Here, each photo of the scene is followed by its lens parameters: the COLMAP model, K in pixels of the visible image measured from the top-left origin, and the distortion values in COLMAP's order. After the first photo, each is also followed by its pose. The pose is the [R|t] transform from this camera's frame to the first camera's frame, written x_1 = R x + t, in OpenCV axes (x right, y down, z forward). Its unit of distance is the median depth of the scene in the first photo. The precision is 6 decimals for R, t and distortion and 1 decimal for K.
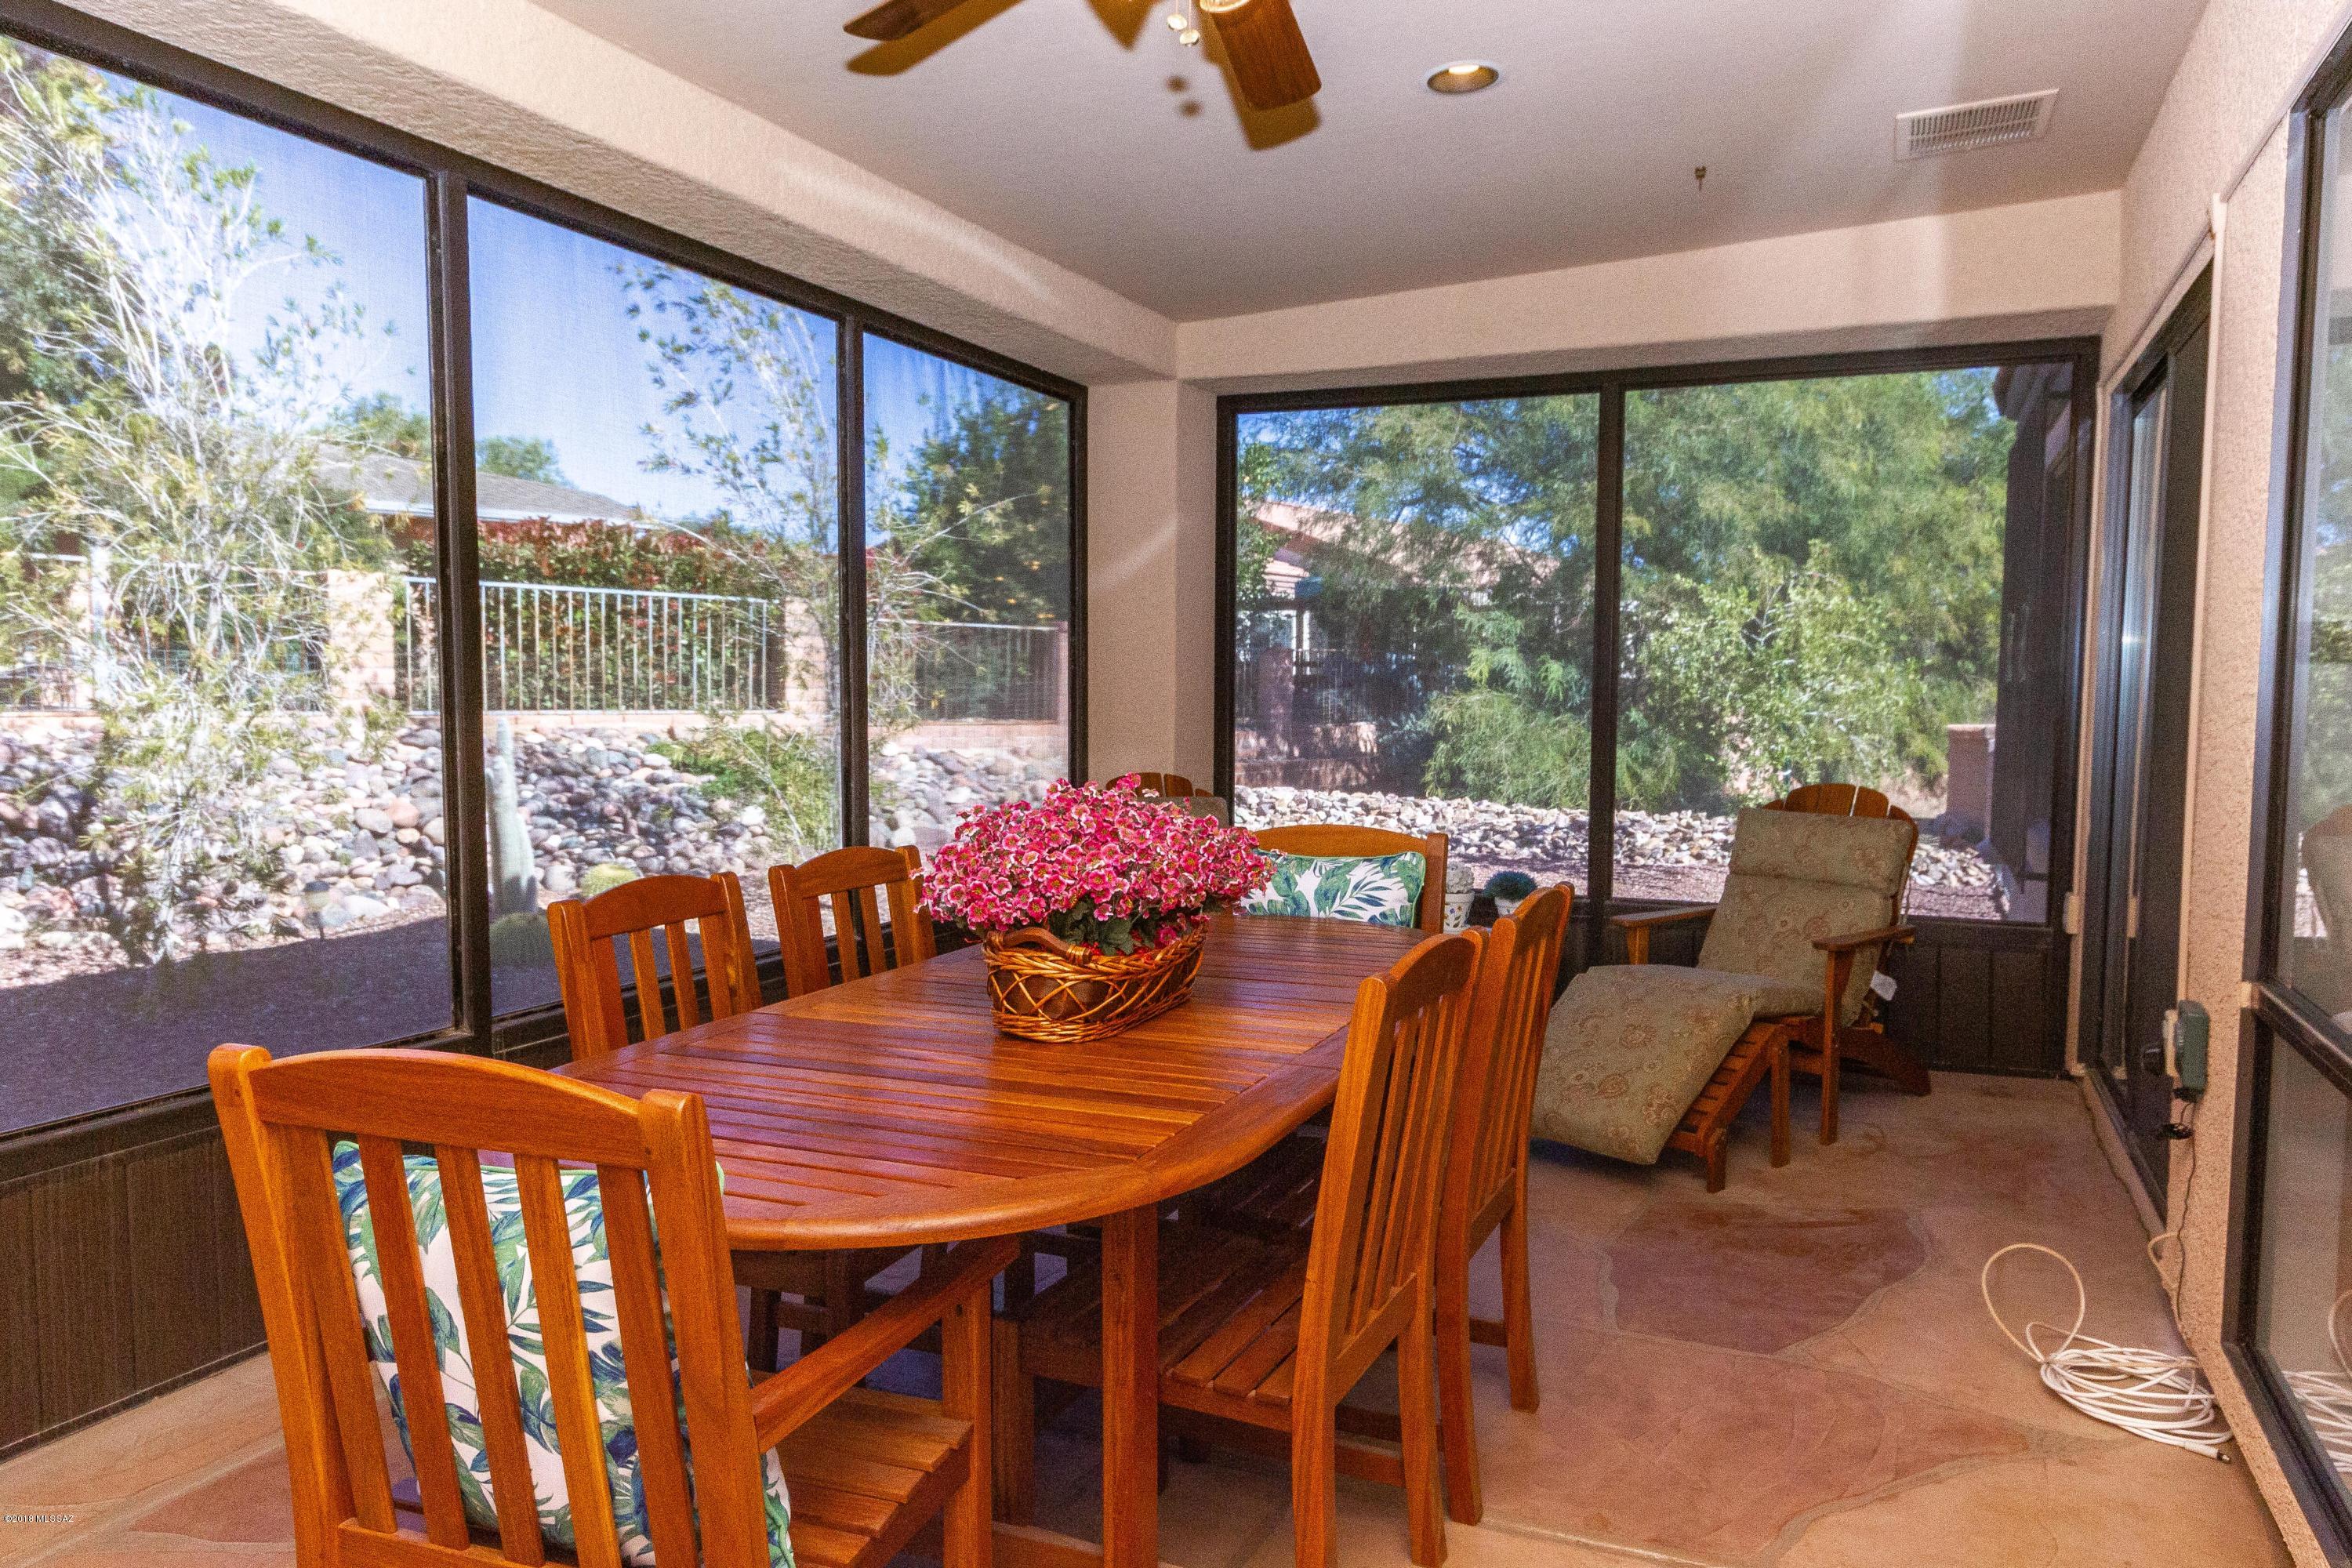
lens RADIAL K [[1588.2, 0, 1182.4], [0, 1588.2, 796.0], [0, 0, 1]] dist [0.010187, 0.003593]
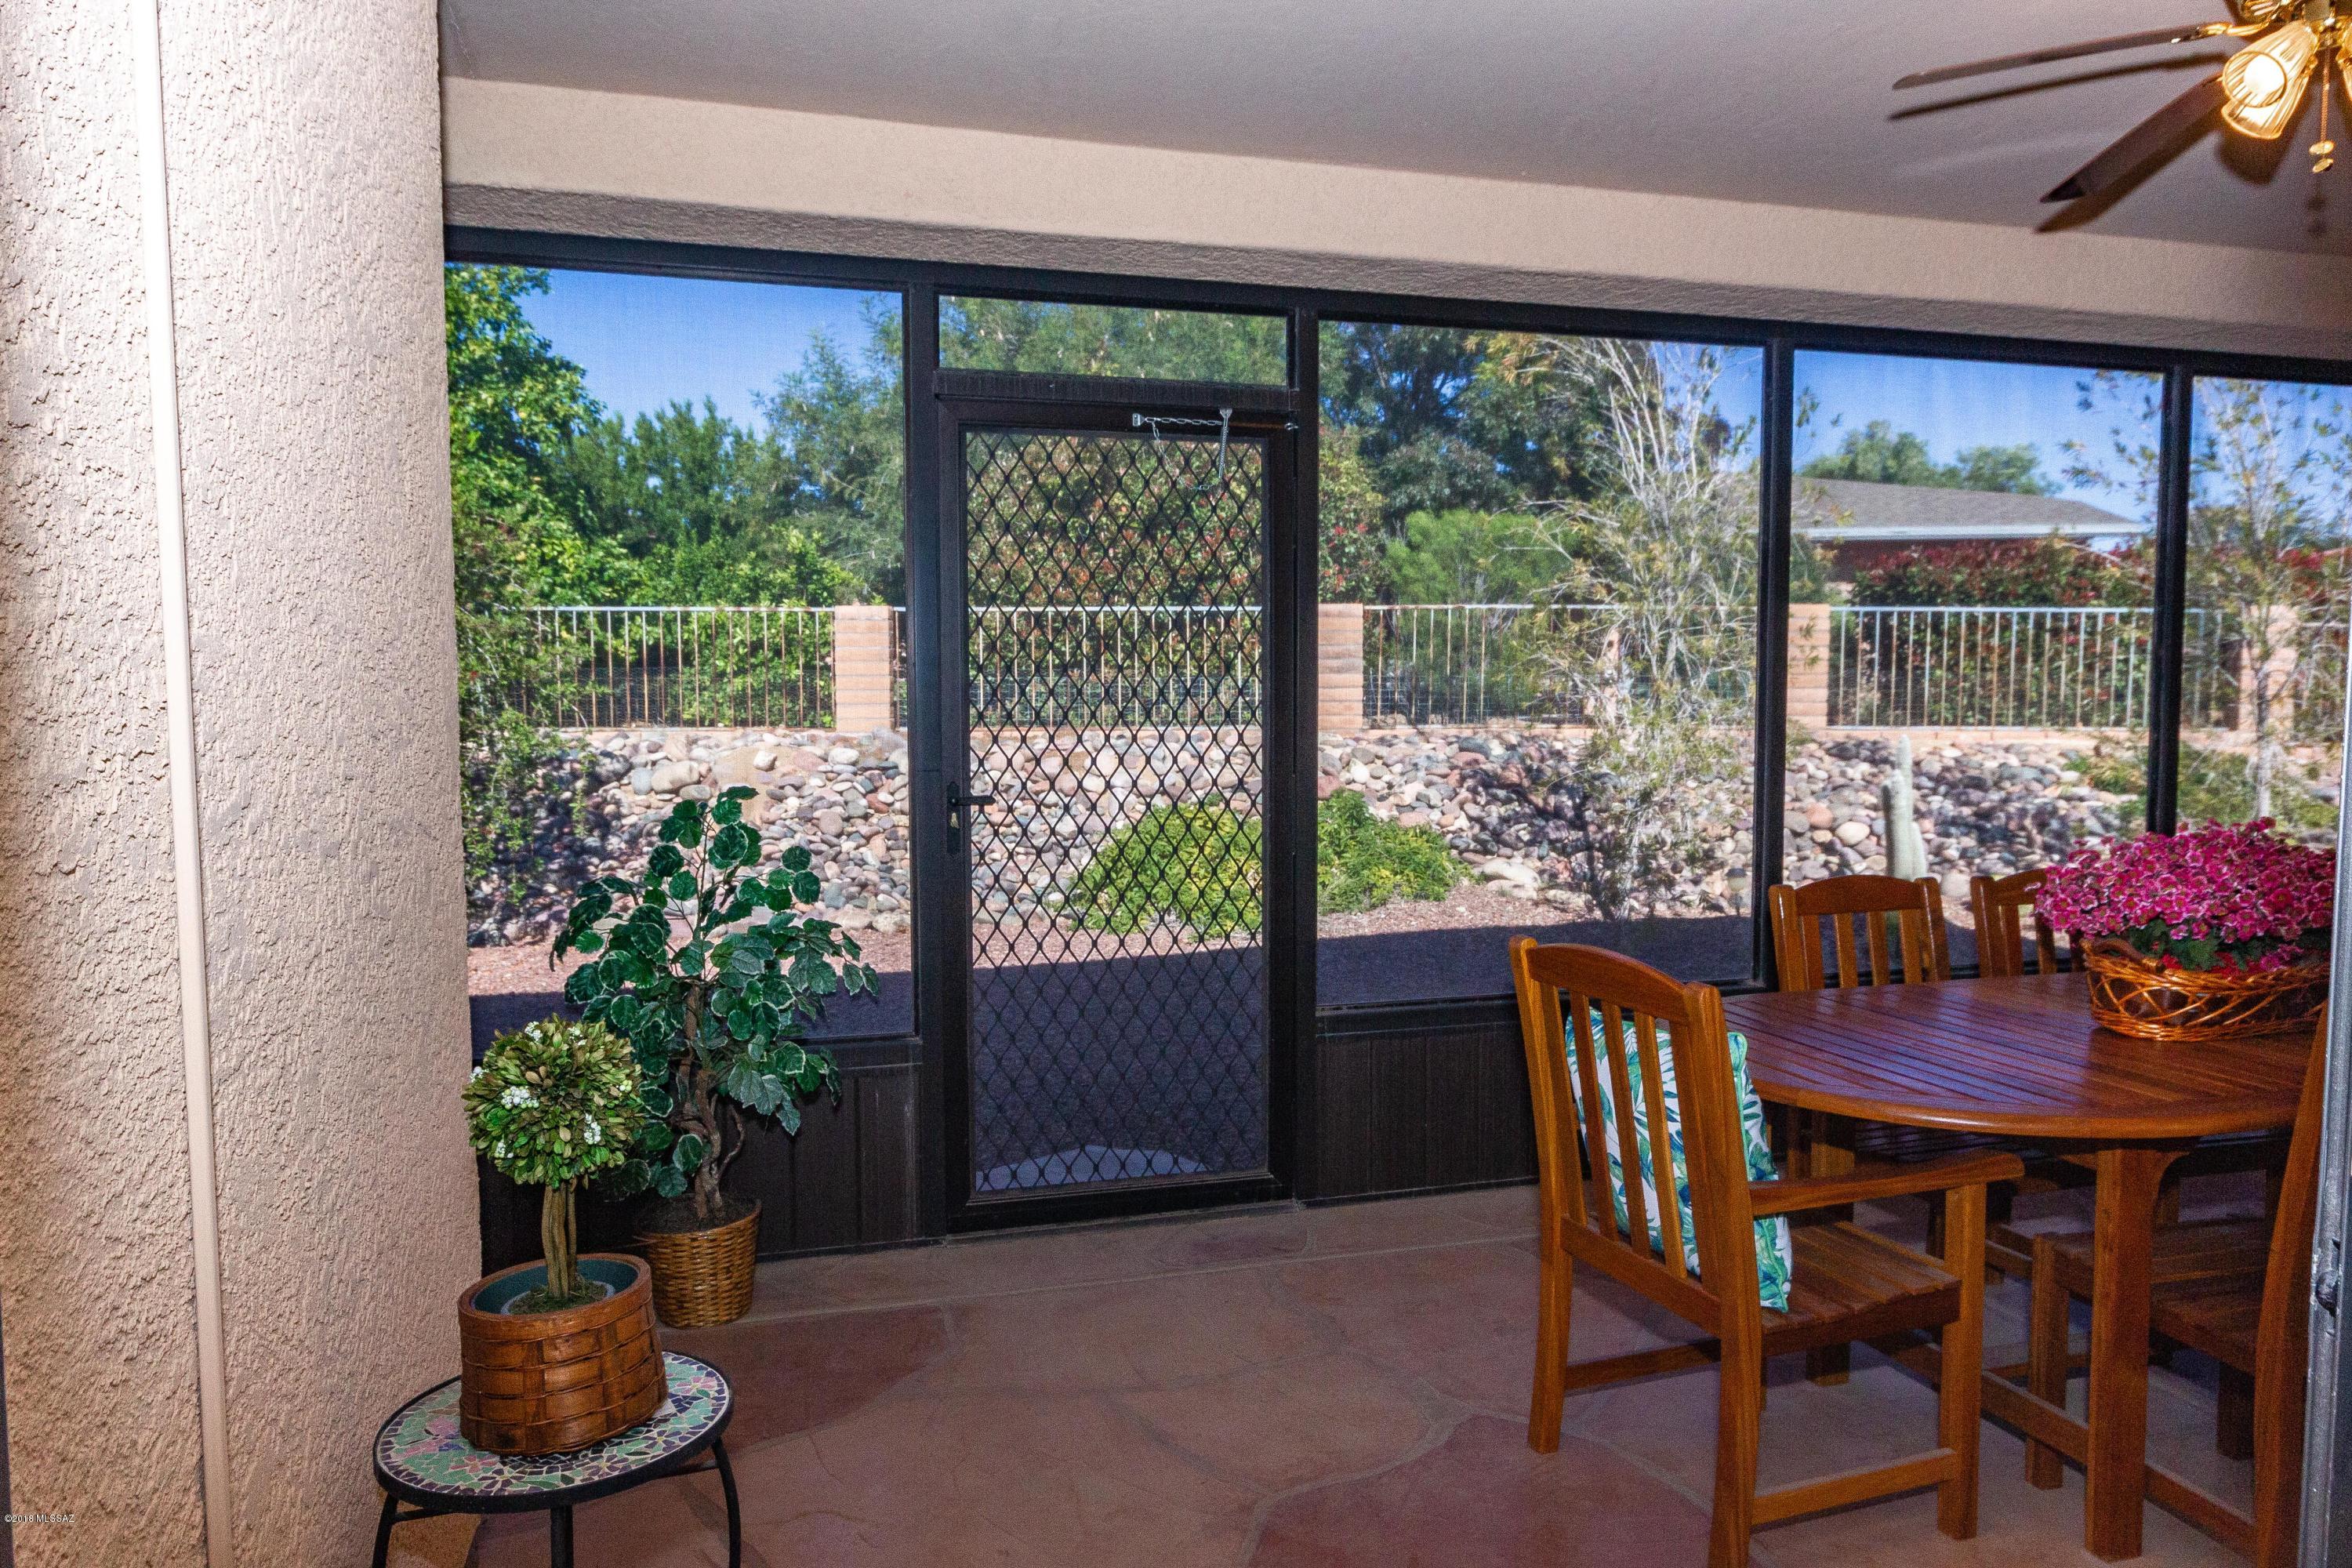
lens RADIAL K [[1588.2, 0, 1196.0], [0, 1588.2, 785.1], [0, 0, 1]] dist [0.010187, 0.003593]
pose [[0.643436, 0.039807, -0.764464, 0.100705], [-0.047588, 0.998796, 0.011955, -0.004187], [0.764019, 0.028687, 0.644555, -0.086325]]
